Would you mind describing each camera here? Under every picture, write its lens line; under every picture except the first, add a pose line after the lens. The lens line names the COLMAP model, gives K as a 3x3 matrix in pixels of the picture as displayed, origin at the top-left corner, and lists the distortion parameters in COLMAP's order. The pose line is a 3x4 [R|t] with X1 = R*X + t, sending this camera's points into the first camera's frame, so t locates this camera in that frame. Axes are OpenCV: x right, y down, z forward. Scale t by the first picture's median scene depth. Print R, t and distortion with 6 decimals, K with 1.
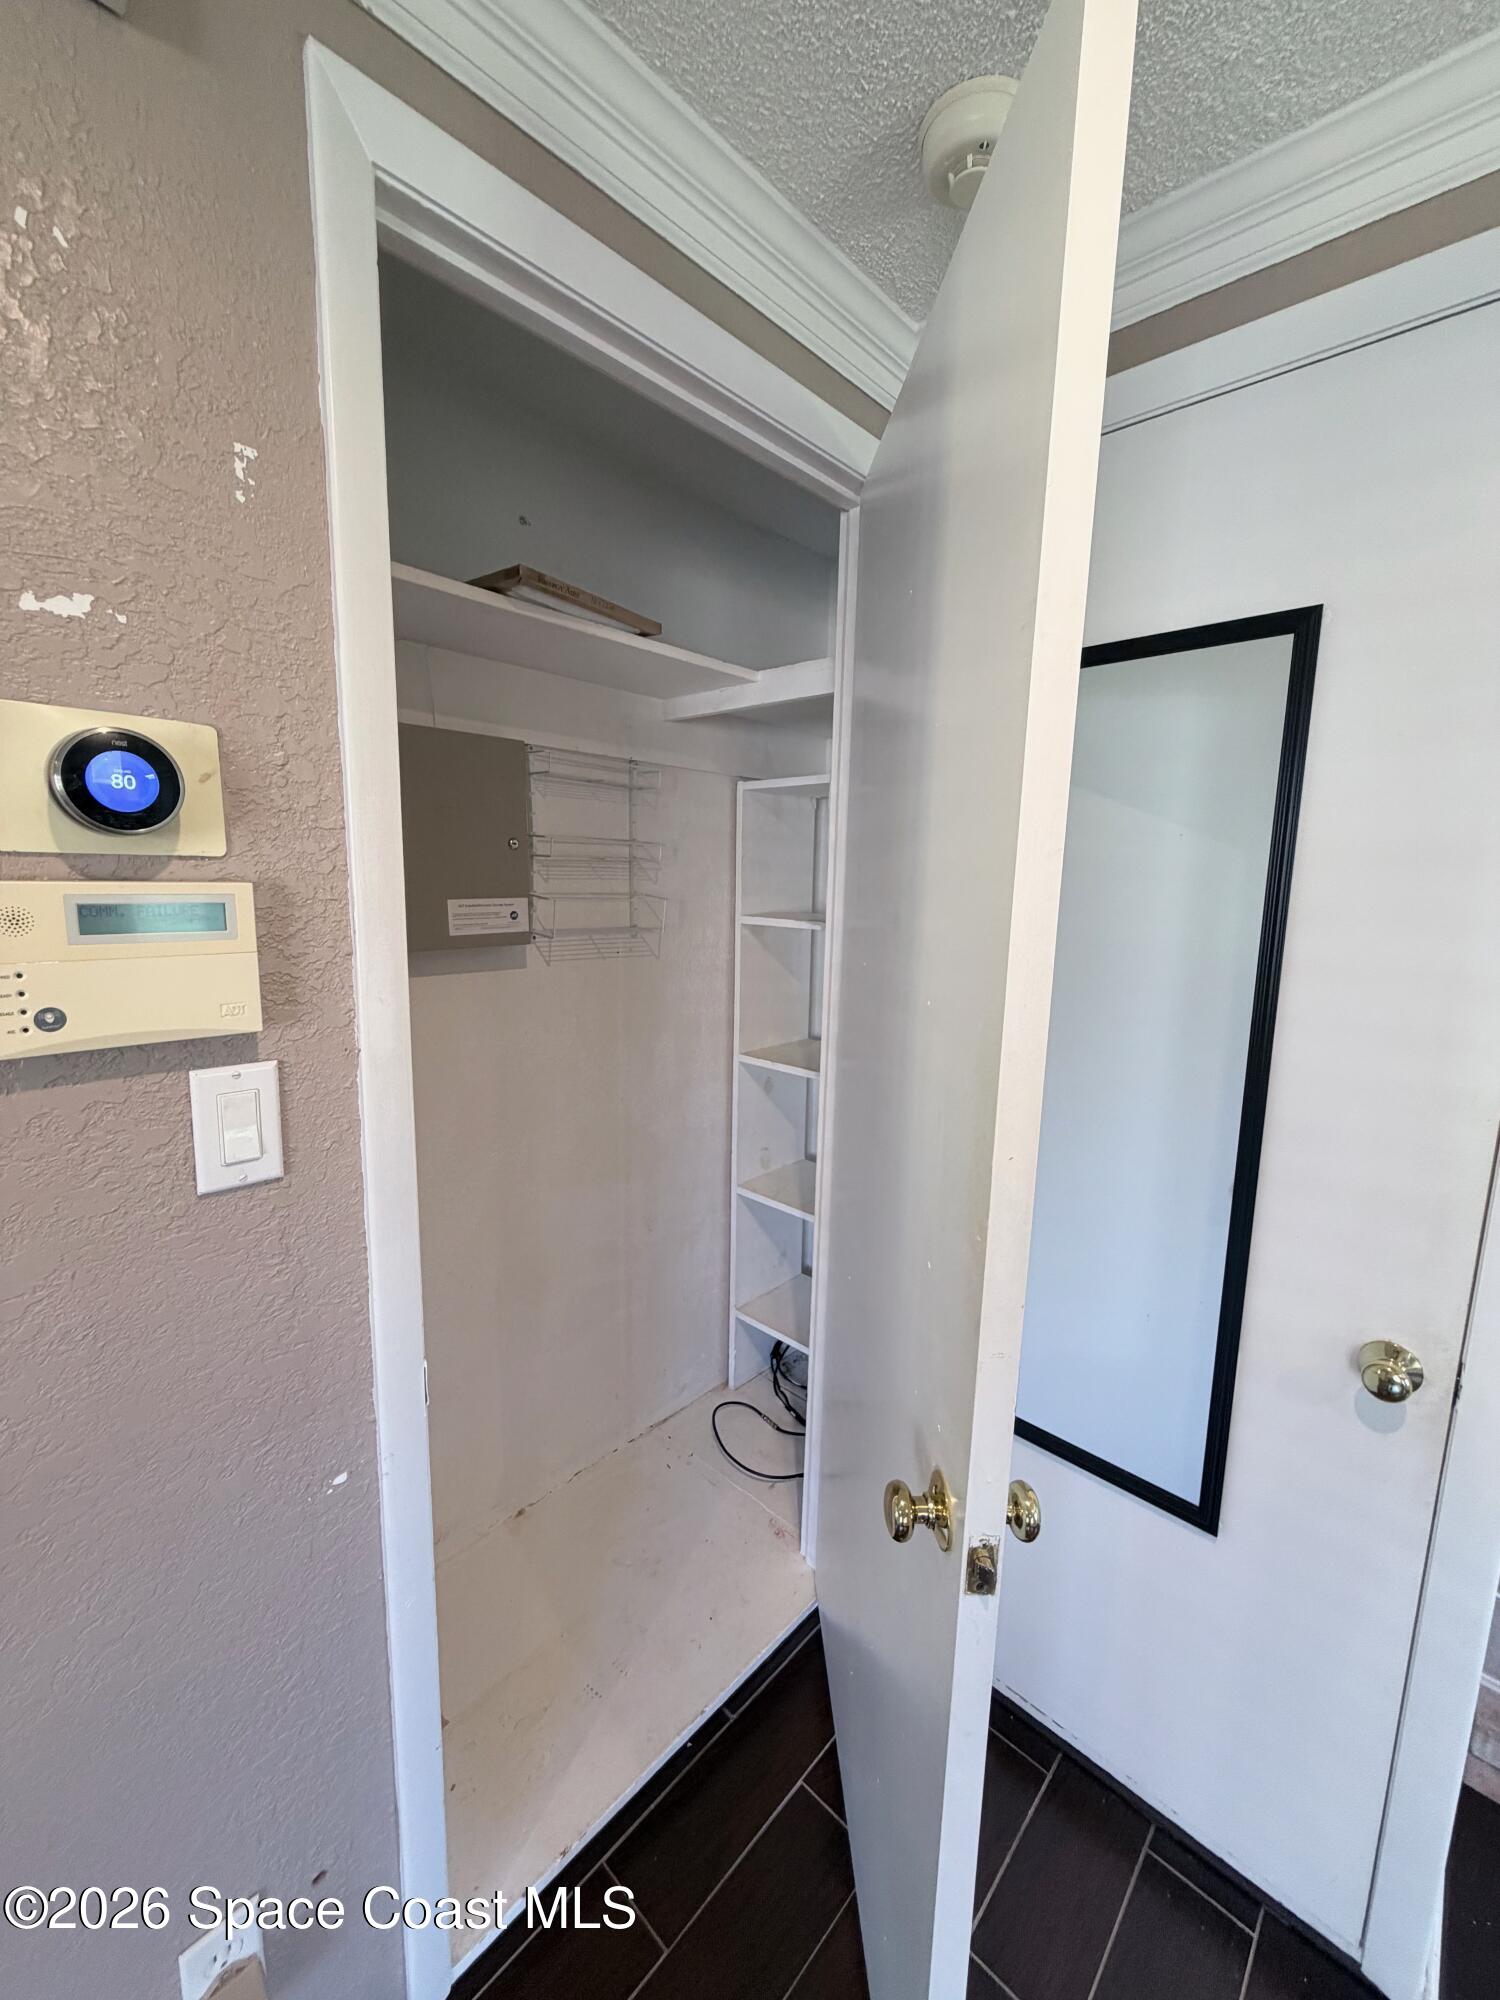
lens RADIAL K [[811.6, 0, 750.0], [0, 811.6, 1000.0], [0, 0, 1]] dist [-0.000639, 0.000157]
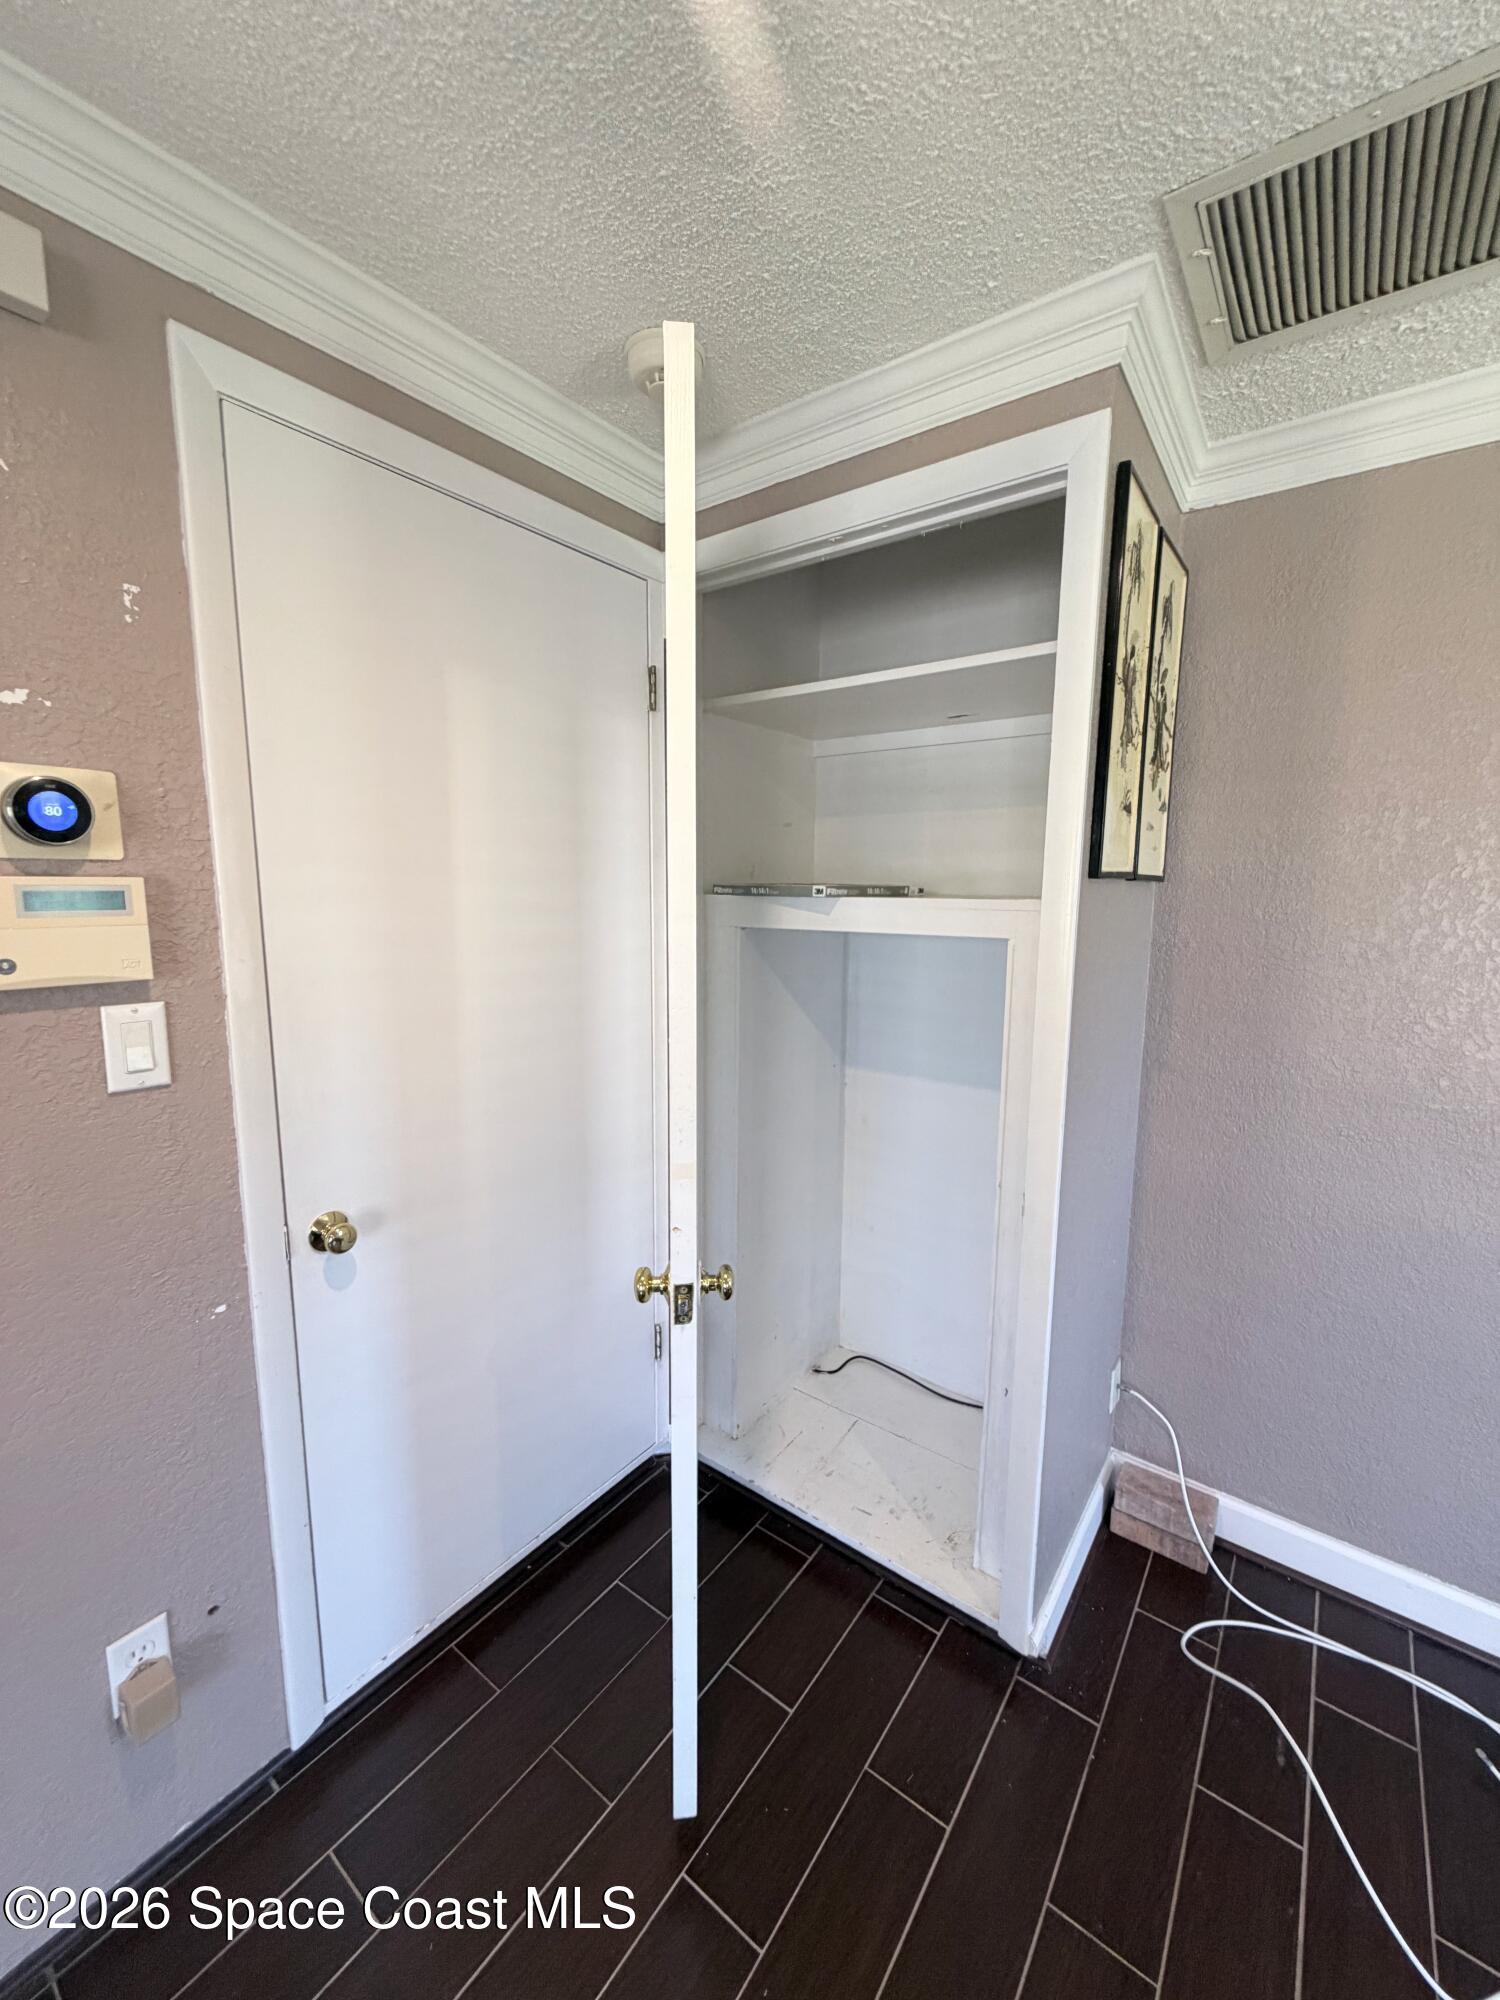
lens RADIAL K [[796.1, 0, 739.9], [0, 796.1, 995.2], [0, 0, 1]] dist [-0.001405, 0.000110]
pose [[0.994048, -0.032301, 0.104039, 0.293309], [0.033510, 0.999389, -0.009892, 0.114926], [-0.103656, 0.013320, 0.994524, -0.523167]]
